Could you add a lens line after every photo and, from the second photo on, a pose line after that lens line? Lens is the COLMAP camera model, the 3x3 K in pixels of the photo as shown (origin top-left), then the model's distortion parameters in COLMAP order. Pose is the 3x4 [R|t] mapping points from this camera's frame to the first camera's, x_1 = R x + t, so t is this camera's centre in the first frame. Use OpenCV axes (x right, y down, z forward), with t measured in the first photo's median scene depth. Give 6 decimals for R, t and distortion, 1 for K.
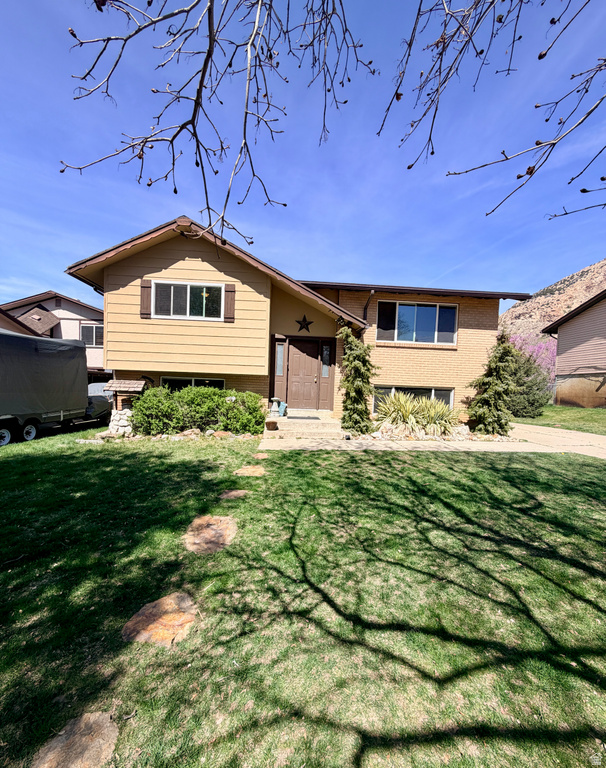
lens RADIAL K [[328.1, 0, 288.5], [0, 328.1, 402.2], [0, 0, 1]] dist [-0.002465, -0.000048]
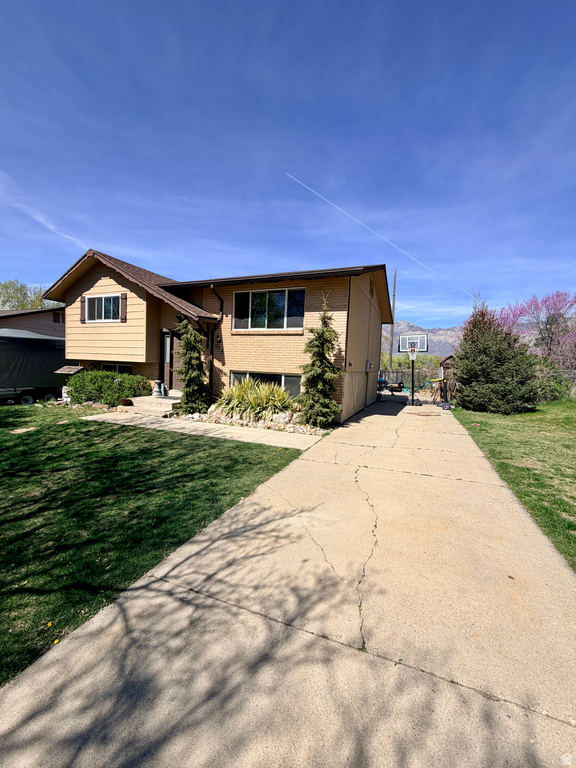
lens RADIAL K [[305.5, 0, 286.0], [0, 305.5, 383.5], [0, 0, 1]] dist [0.000735, -0.000054]
pose [[0.893169, 0.027645, -0.448870, 0.925358], [-0.028358, 0.999585, 0.005135, -0.021698], [0.448826, 0.008142, 0.893582, 0.191377]]
